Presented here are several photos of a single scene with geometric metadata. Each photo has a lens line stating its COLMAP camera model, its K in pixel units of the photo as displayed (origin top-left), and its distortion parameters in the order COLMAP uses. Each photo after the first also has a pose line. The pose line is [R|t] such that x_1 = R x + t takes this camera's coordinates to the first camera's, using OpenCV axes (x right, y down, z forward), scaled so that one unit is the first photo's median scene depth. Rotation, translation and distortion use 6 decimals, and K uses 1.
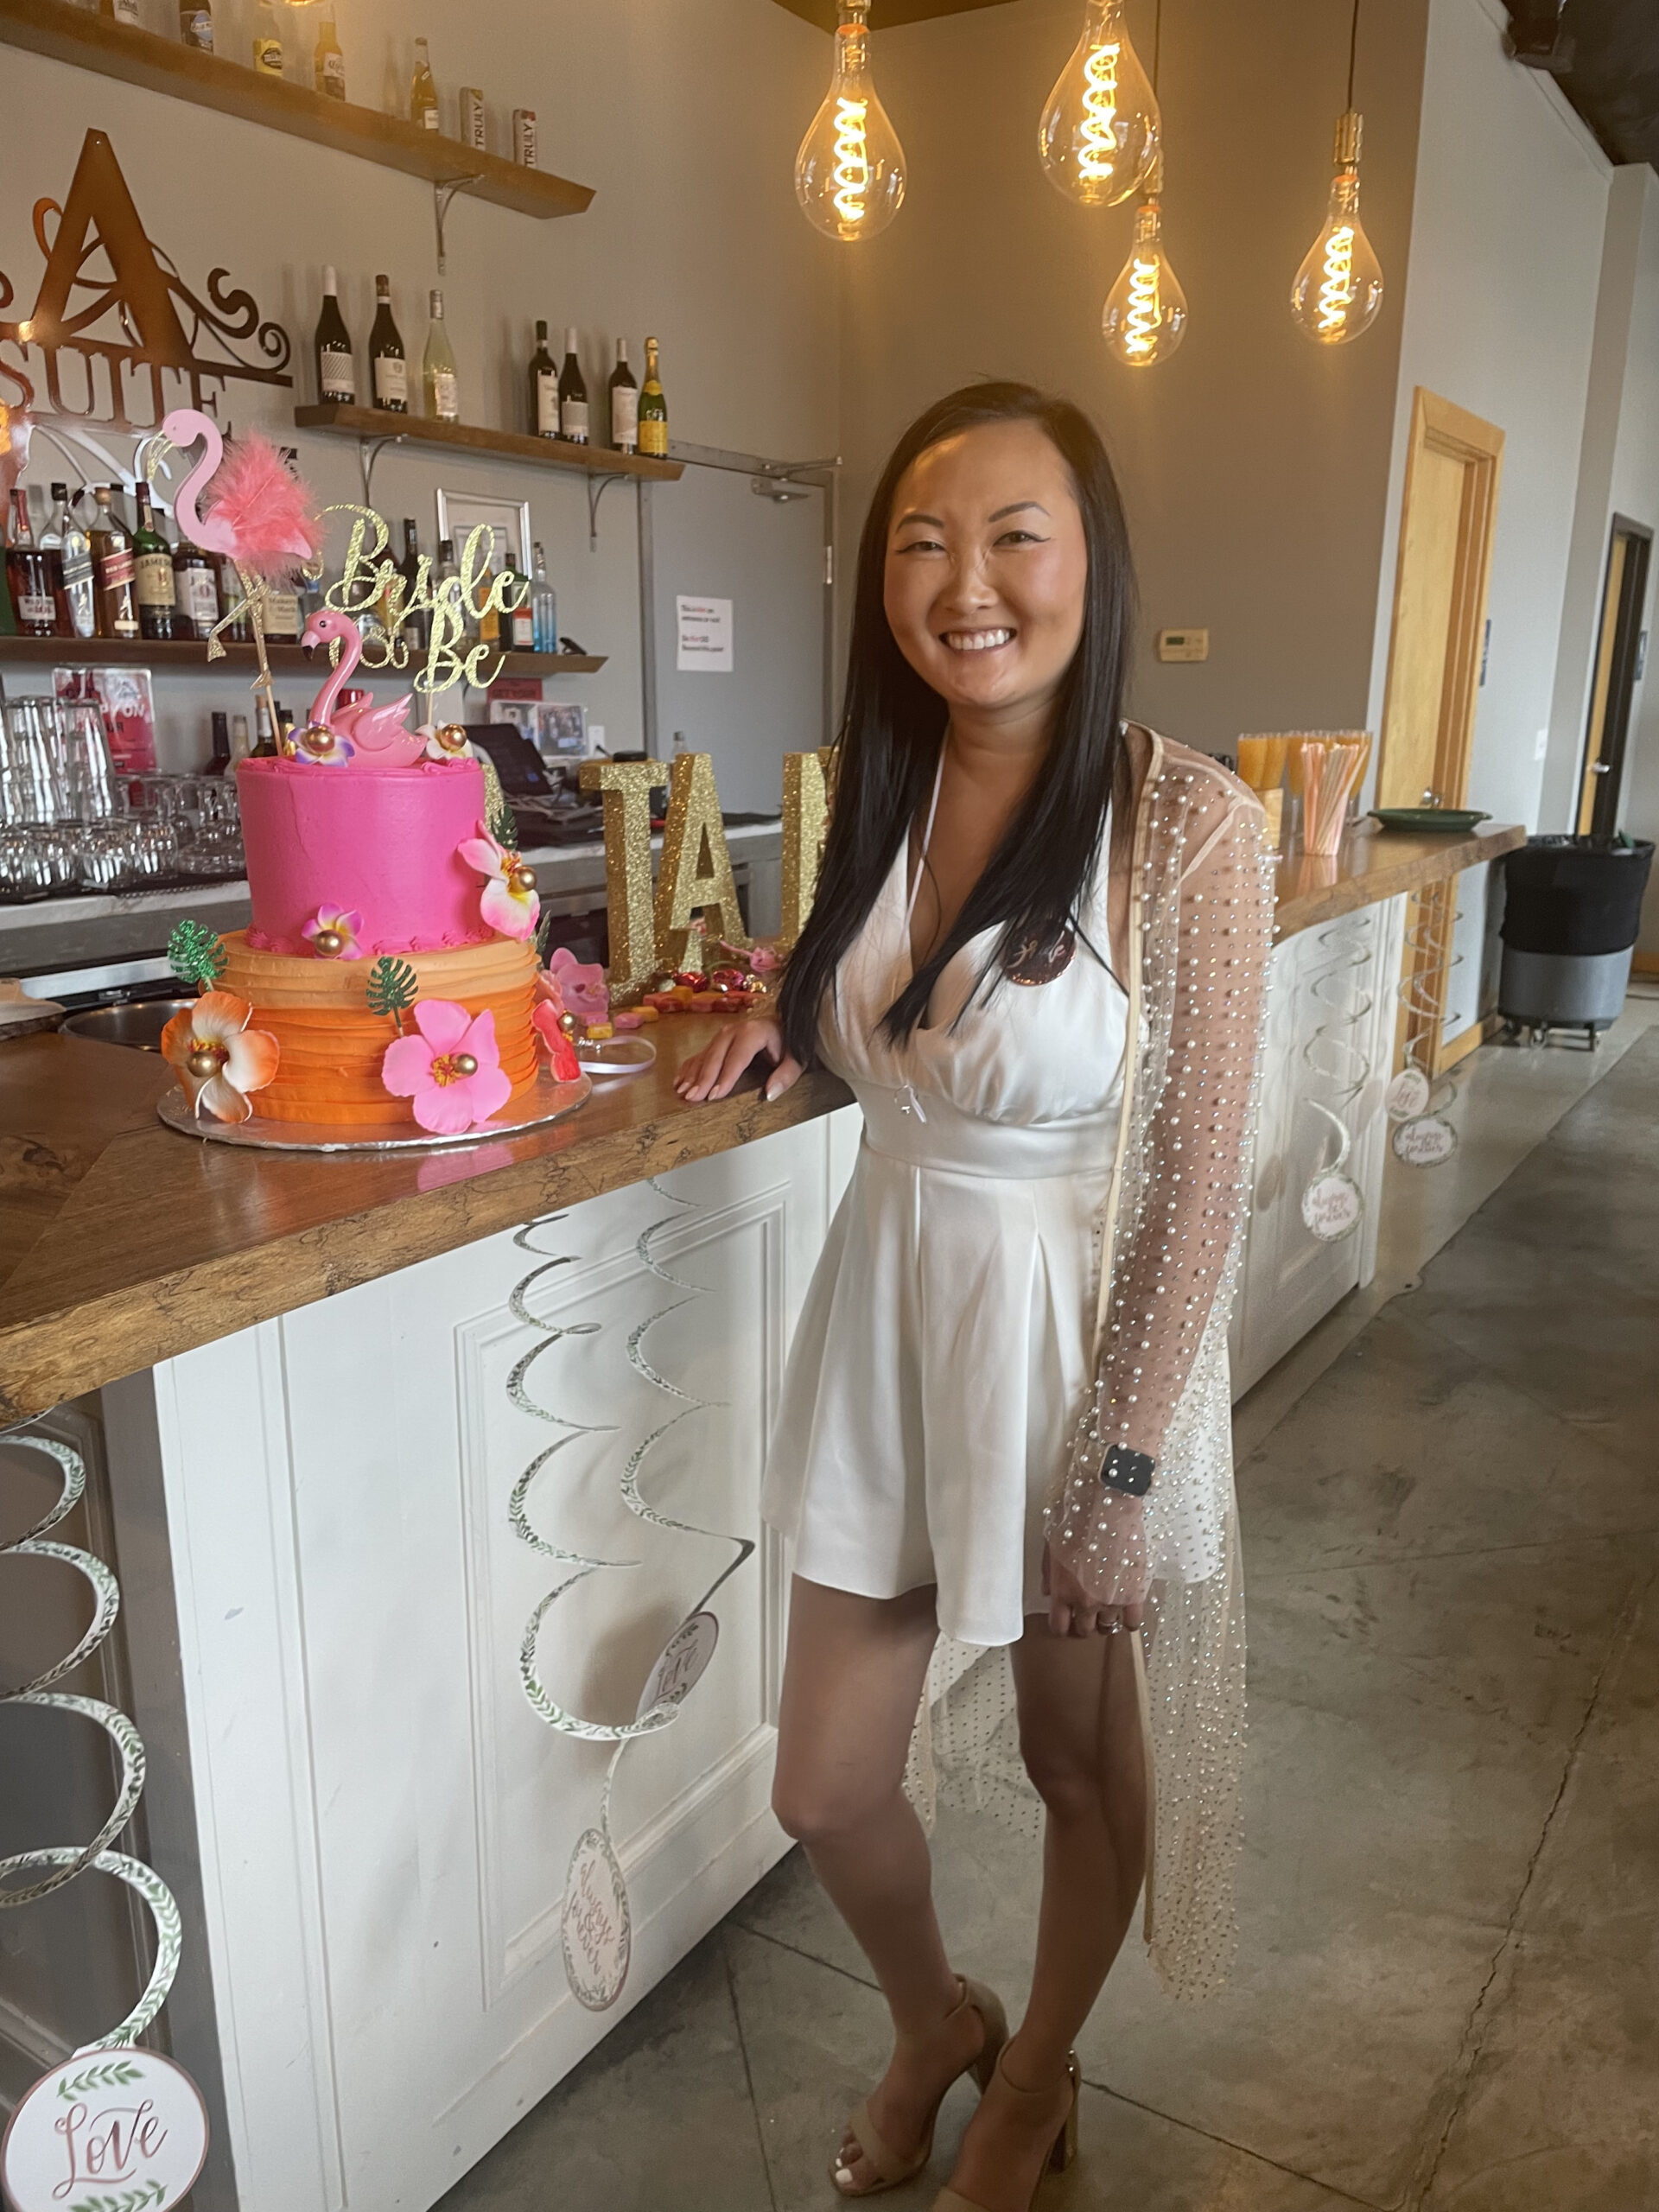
lens RADIAL K [[1637.8, 0, 845.9], [0, 1637.8, 1095.5], [0, 0, 1]] dist [0.086381, -0.101110]
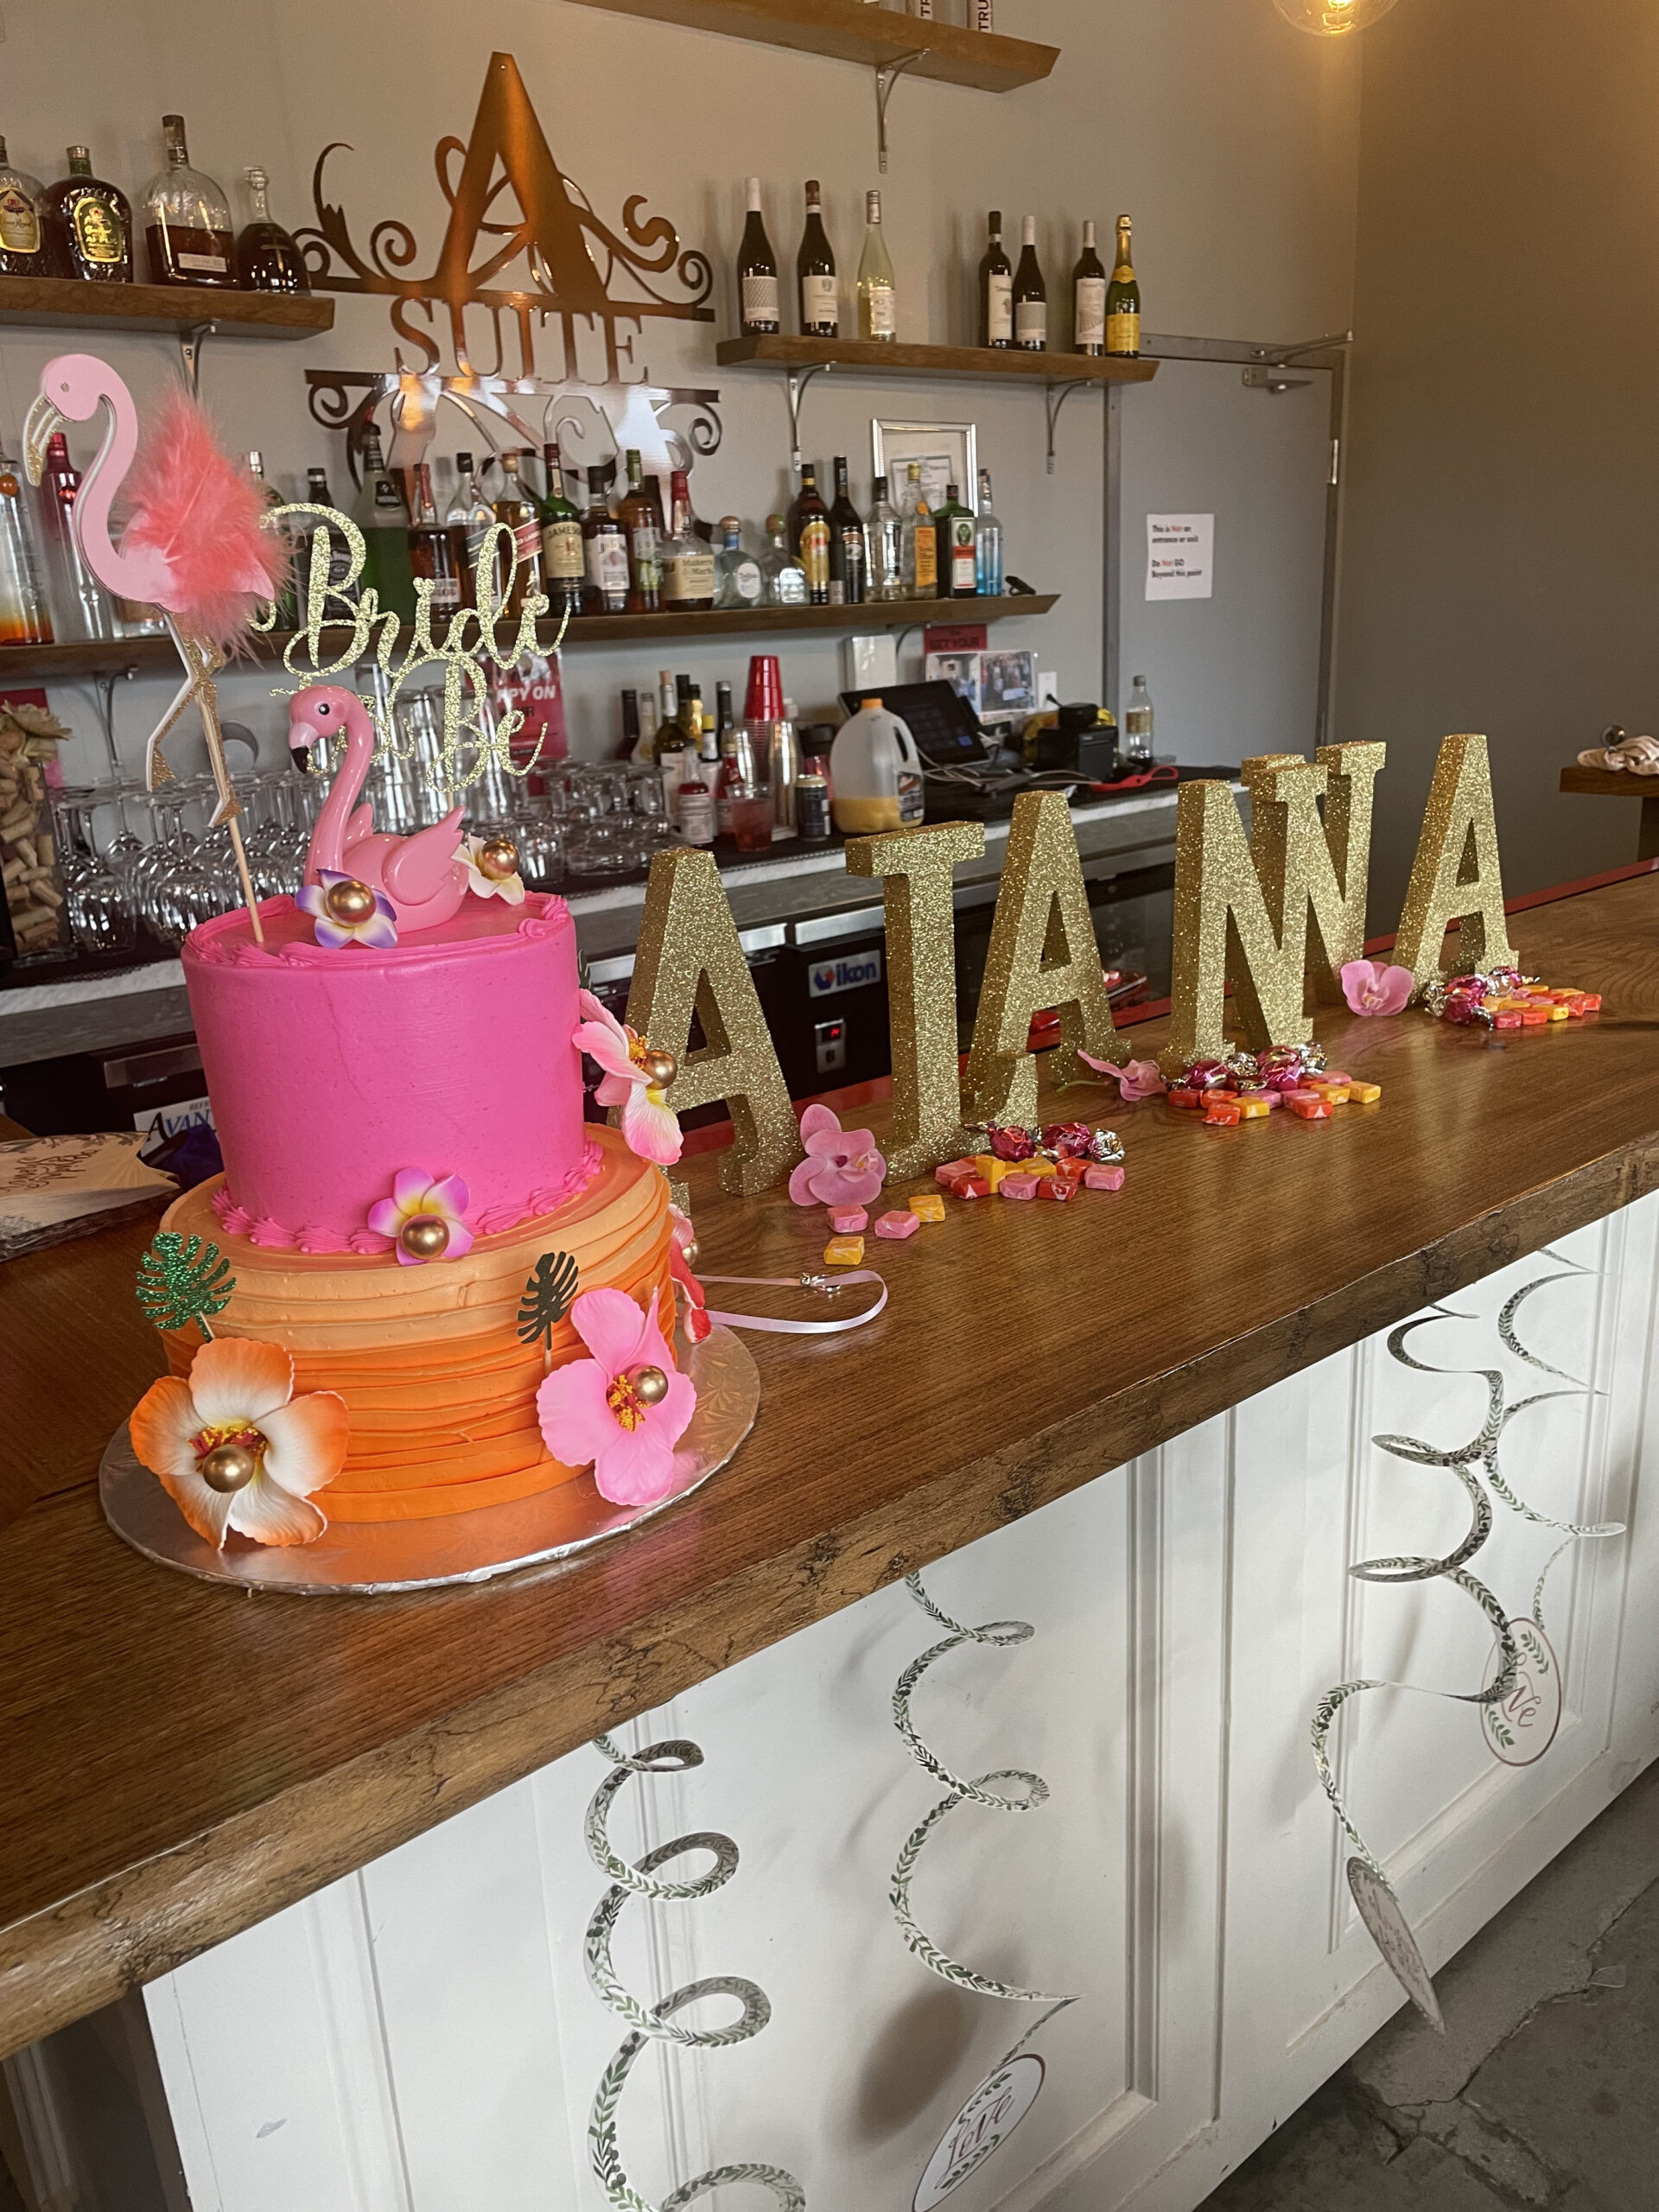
lens RADIAL K [[1637.8, 0, 845.9], [0, 1637.8, 1095.5], [0, 0, 1]] dist [0.086381, -0.101110]
pose [[0.955543, 0.032792, -0.293023, 0.015481], [-0.018356, 0.998484, 0.051884, -0.047956], [0.294280, -0.044199, 0.954697, 0.127092]]
